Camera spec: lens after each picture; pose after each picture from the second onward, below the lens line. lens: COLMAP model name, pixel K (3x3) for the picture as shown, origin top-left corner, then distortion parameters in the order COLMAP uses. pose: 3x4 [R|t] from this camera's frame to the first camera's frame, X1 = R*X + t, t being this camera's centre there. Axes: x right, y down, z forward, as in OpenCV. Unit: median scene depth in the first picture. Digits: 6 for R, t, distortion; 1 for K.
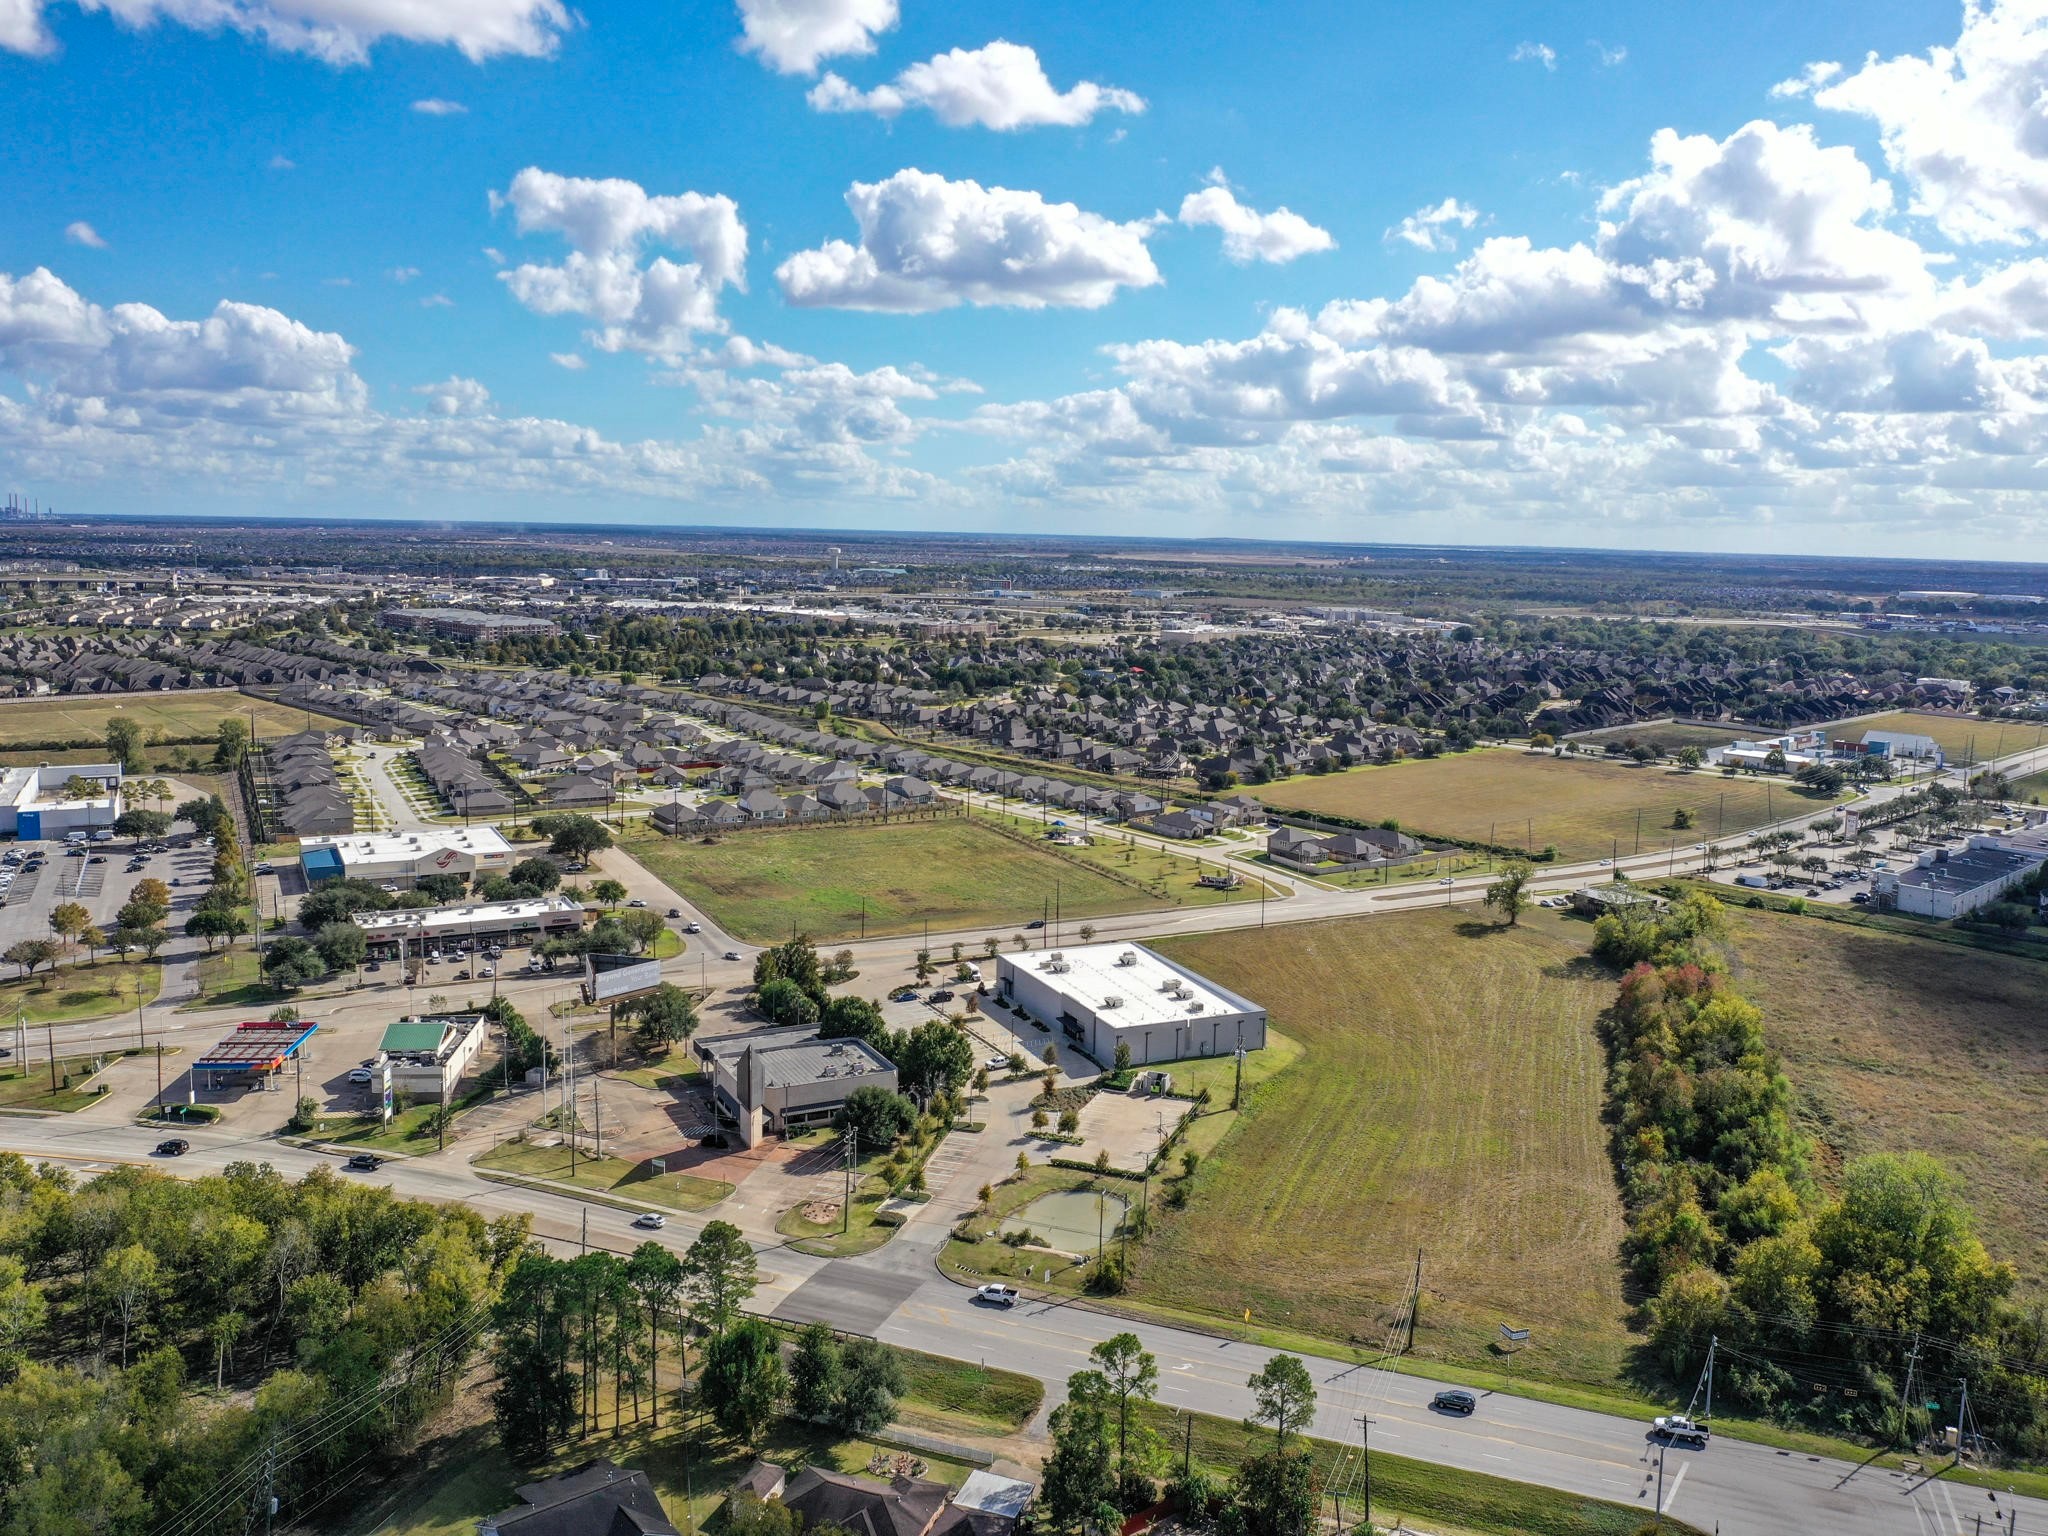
lens RADIAL K [[1599.0, 0, 1011.3], [0, 1599.0, 768.0], [0, 0, 1]] dist [-0.015920, -0.002758]
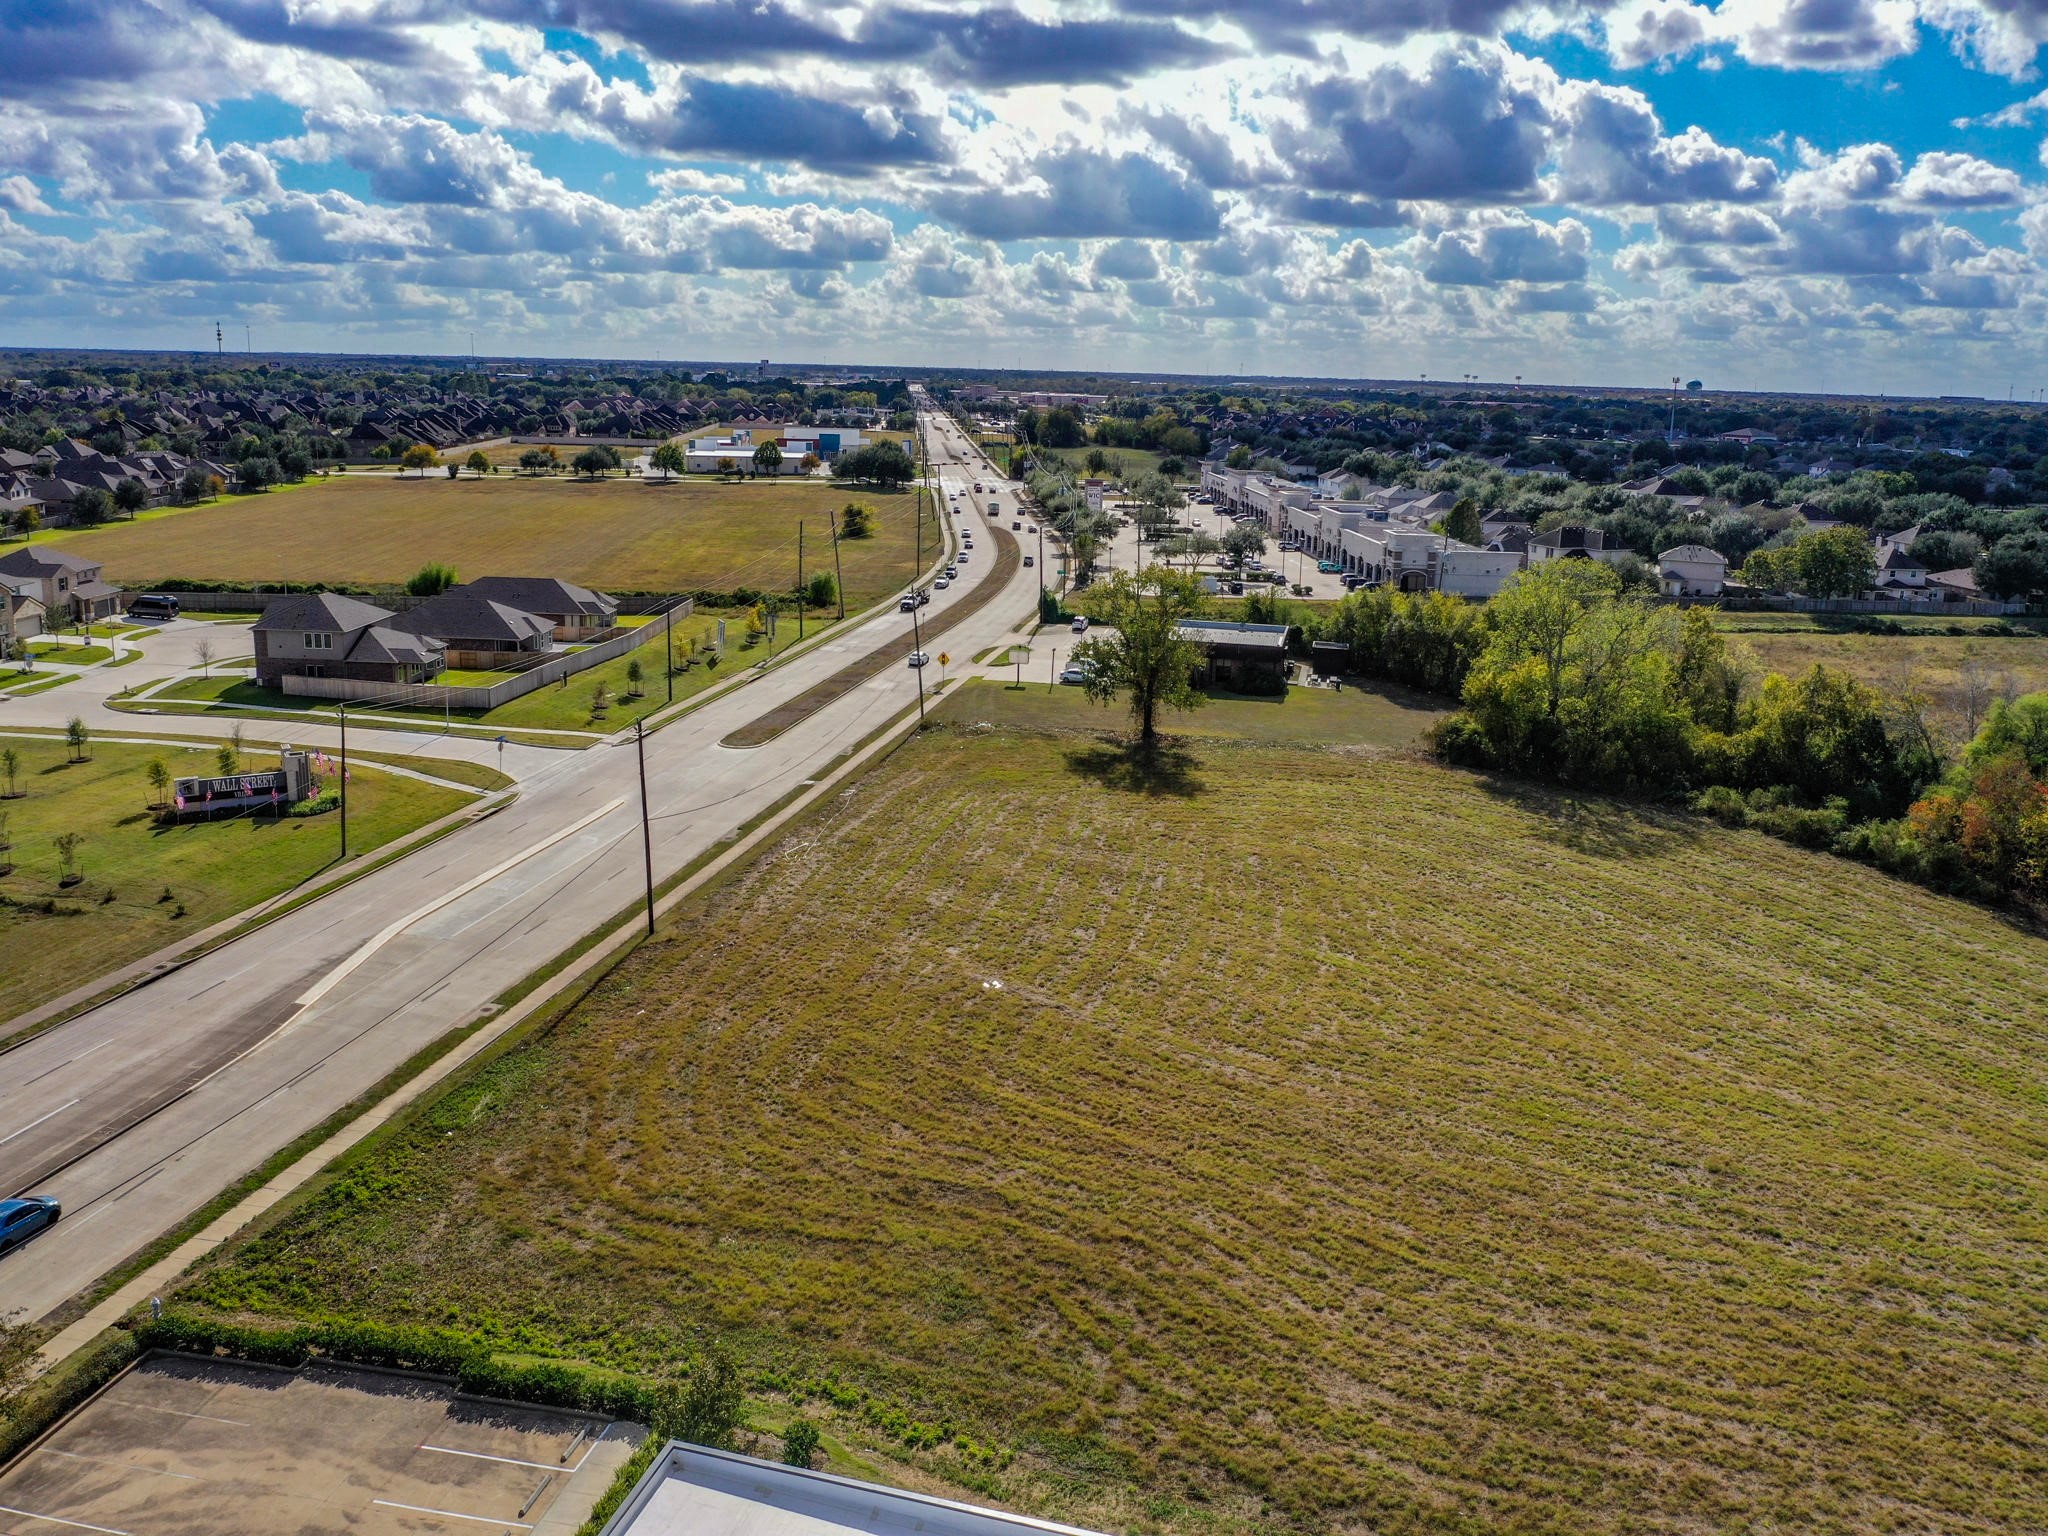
lens RADIAL K [[1599.0, 0, 1009.4], [0, 1599.0, 778.7], [0, 0, 1]] dist [-0.015920, -0.002758]
pose [[0.643339, -0.199814, 0.739047, 0.011779], [0.106258, 0.979301, 0.172273, 0.029029], [-0.758172, -0.032301, 0.651254, 0.583037]]
